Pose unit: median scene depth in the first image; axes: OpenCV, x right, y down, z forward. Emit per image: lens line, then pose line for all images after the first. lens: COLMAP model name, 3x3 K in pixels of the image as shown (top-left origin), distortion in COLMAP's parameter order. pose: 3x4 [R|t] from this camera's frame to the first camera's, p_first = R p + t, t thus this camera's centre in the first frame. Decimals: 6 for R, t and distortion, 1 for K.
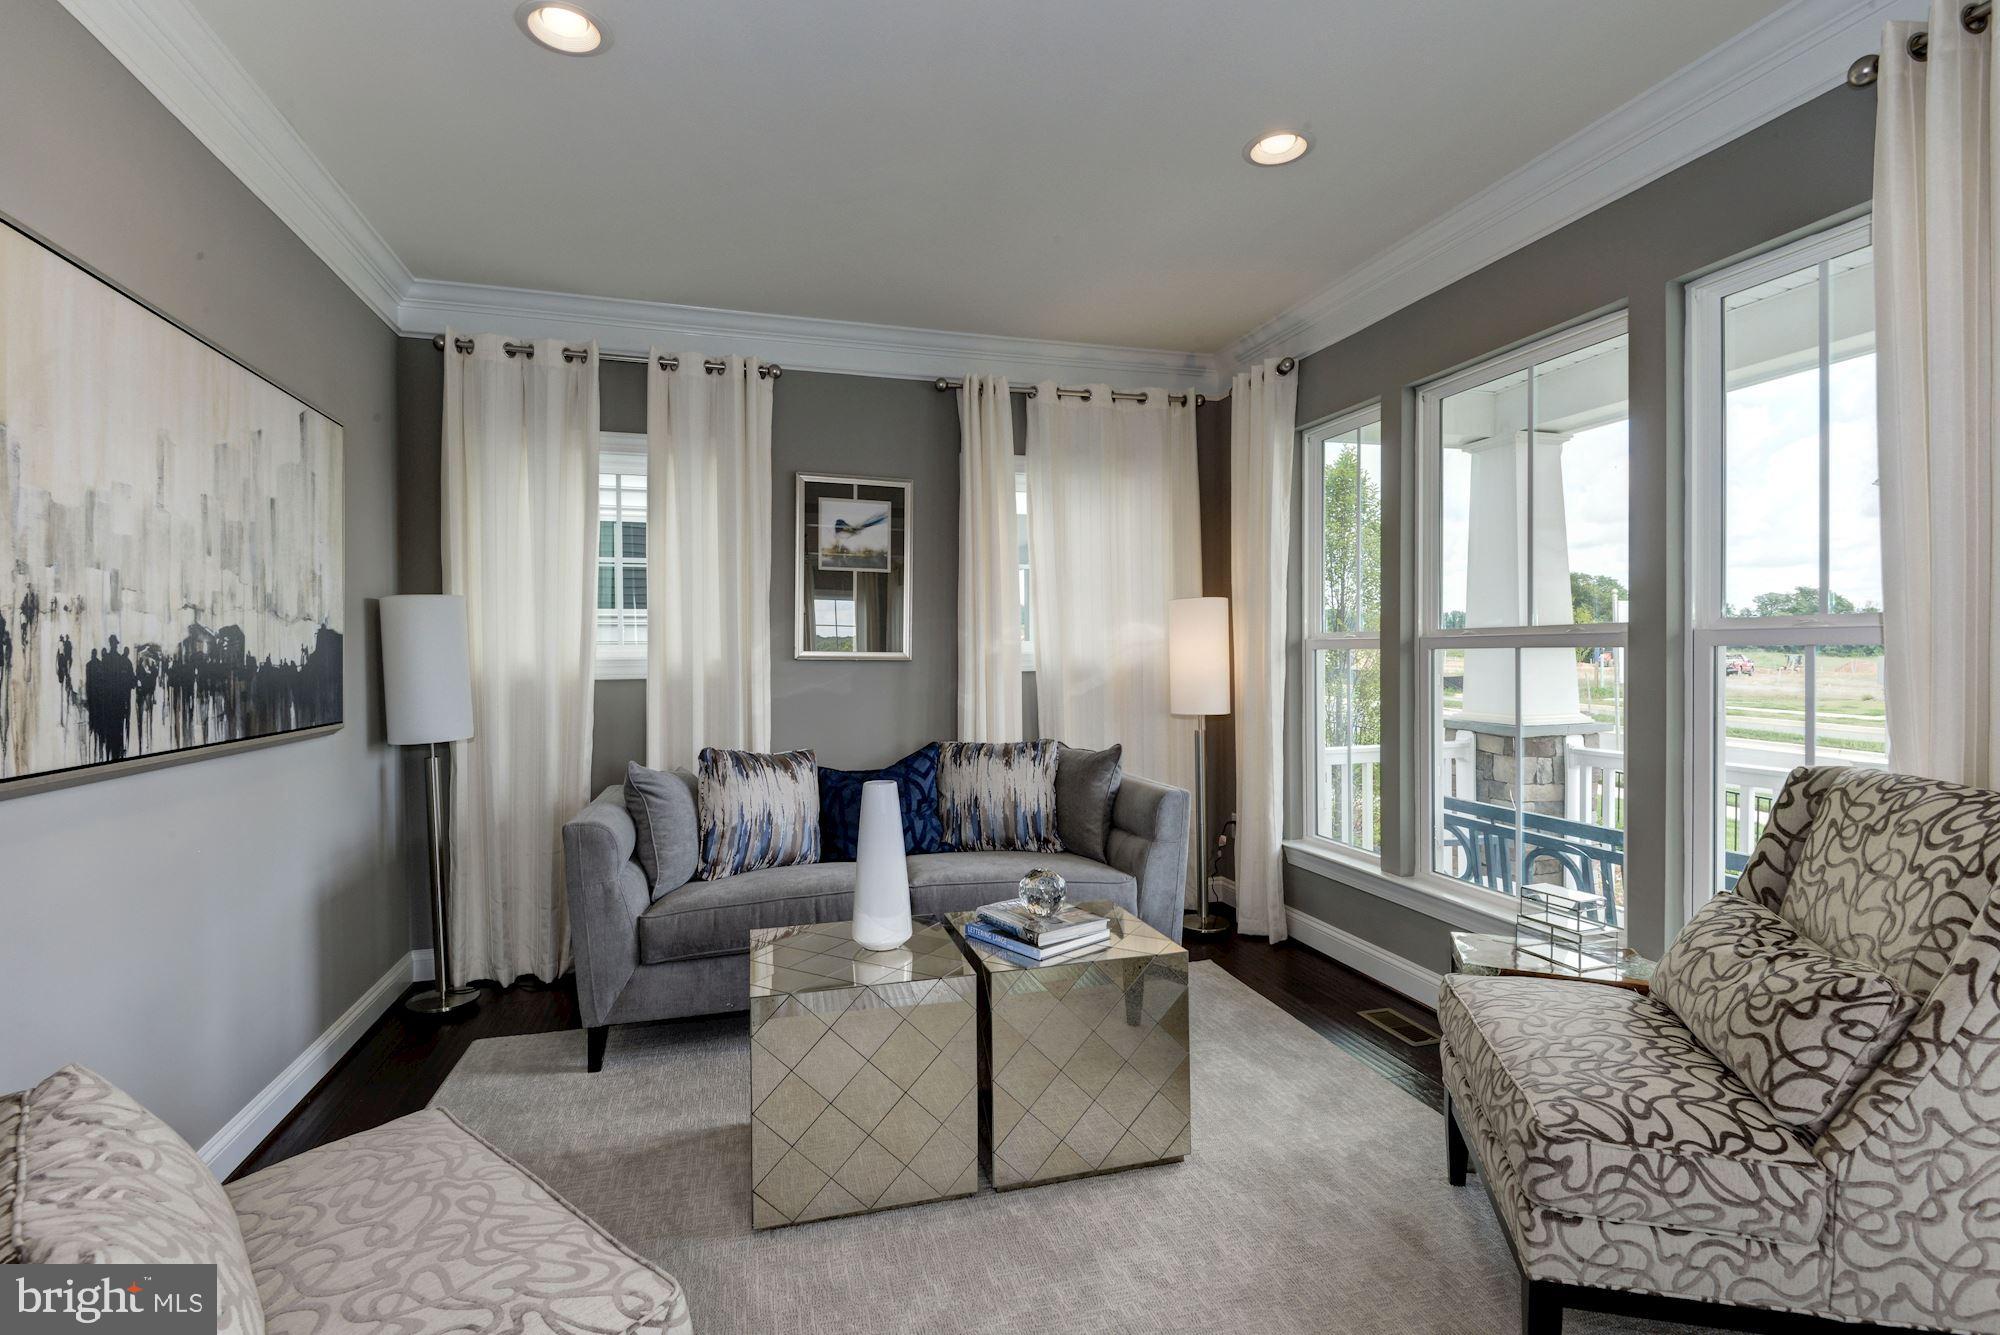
lens RADIAL K [[924.8, 0, 997.7], [0, 924.8, 655.1], [0, 0, 1]] dist [-0.015107, -0.000333]
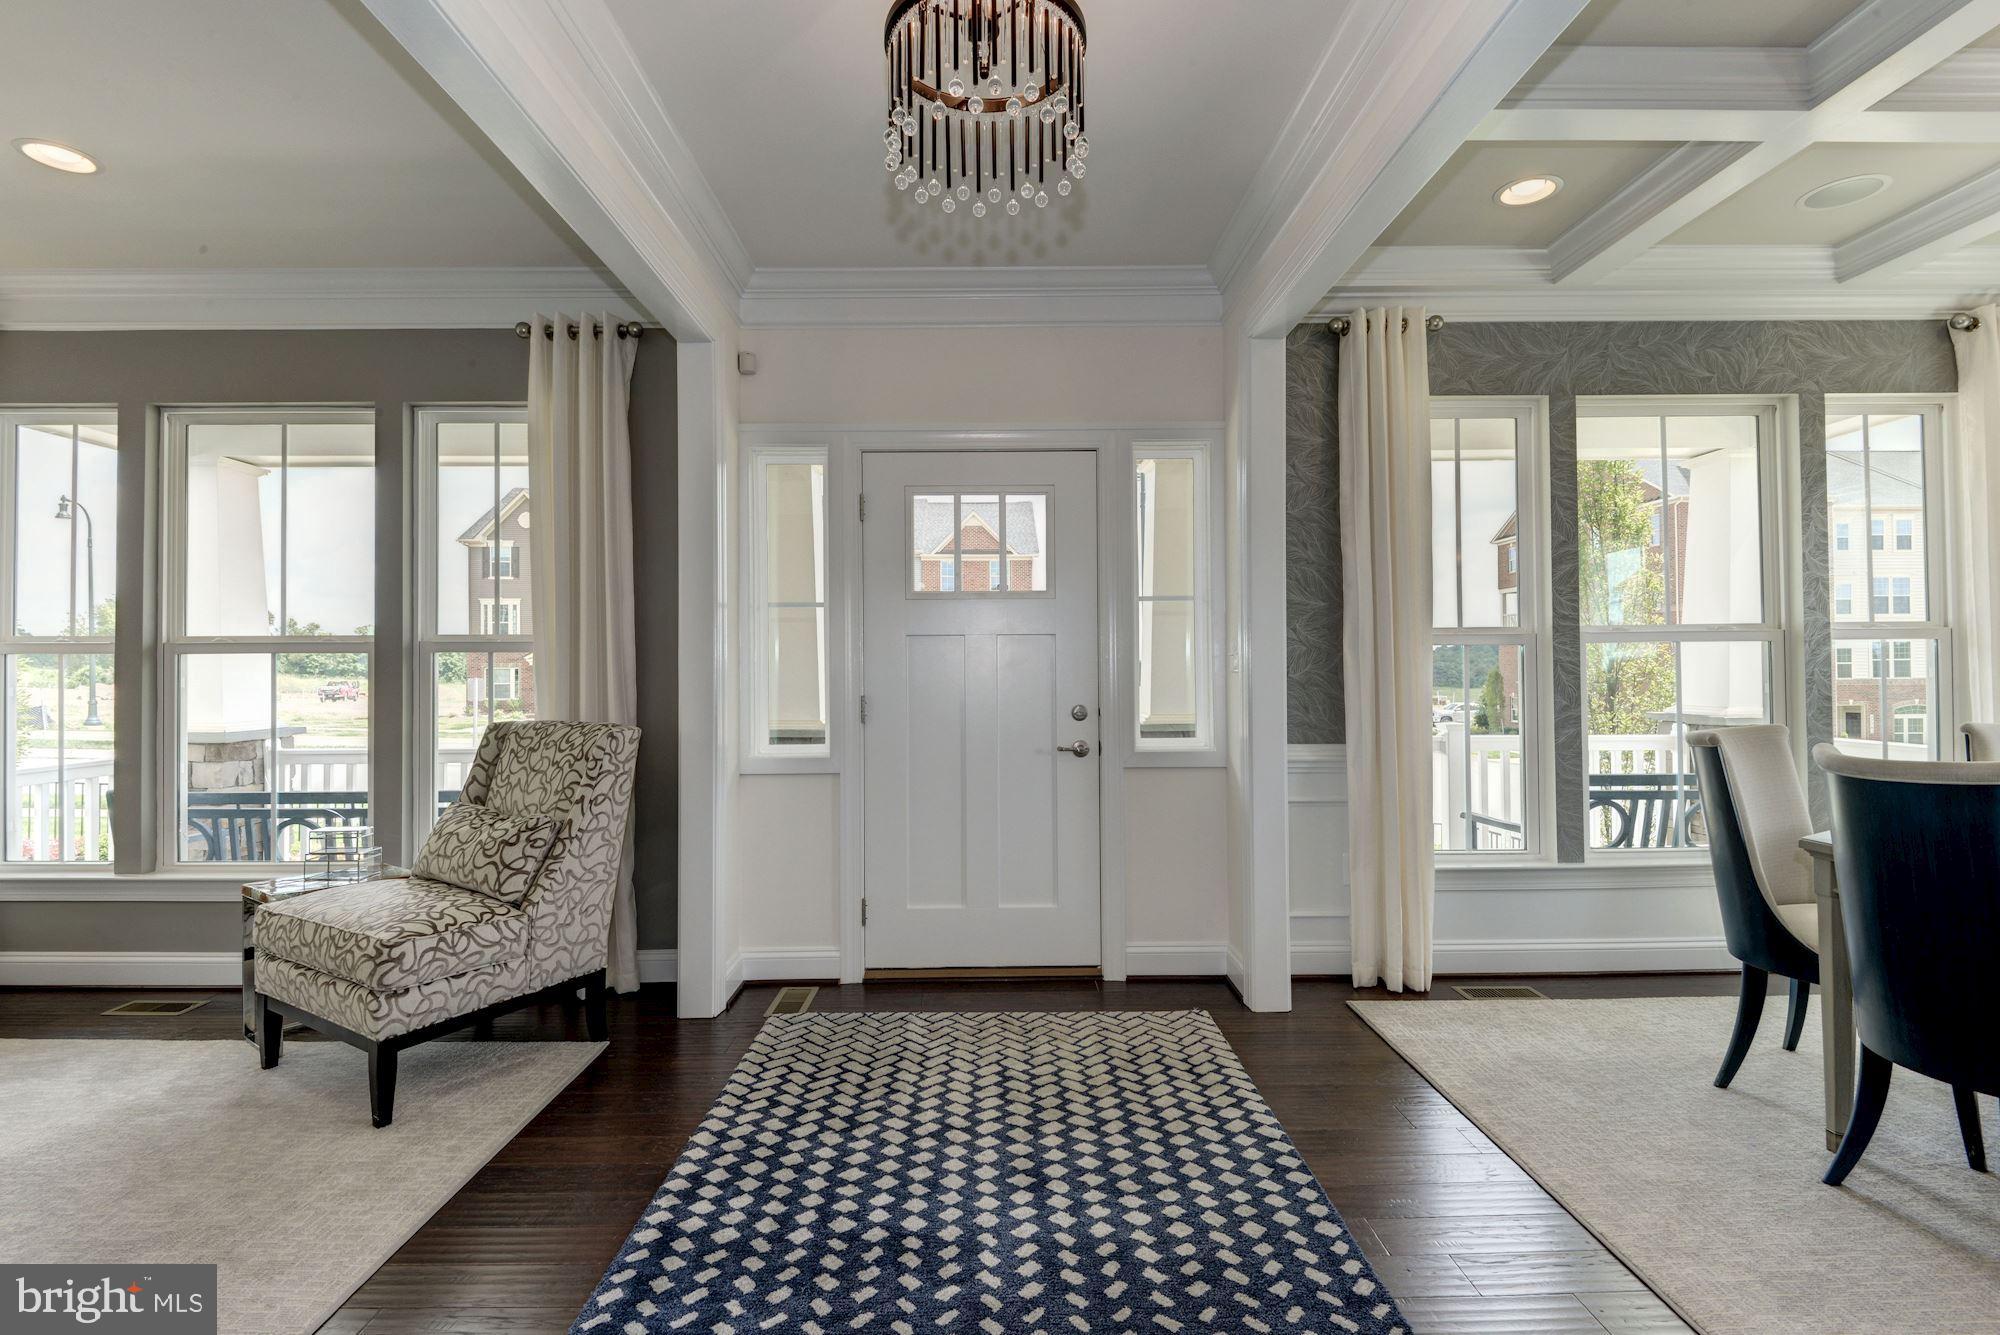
lens RADIAL K [[910.9, 0, 995.3], [0, 910.9, 653.3], [0, 0, 1]] dist [0.002541, -0.011593]
pose [[0.264604, 0.023115, 0.964080, -0.669309], [0.007199, 0.999637, -0.025944, 0.060209], [-0.964330, 0.013805, 0.264342, -0.457126]]
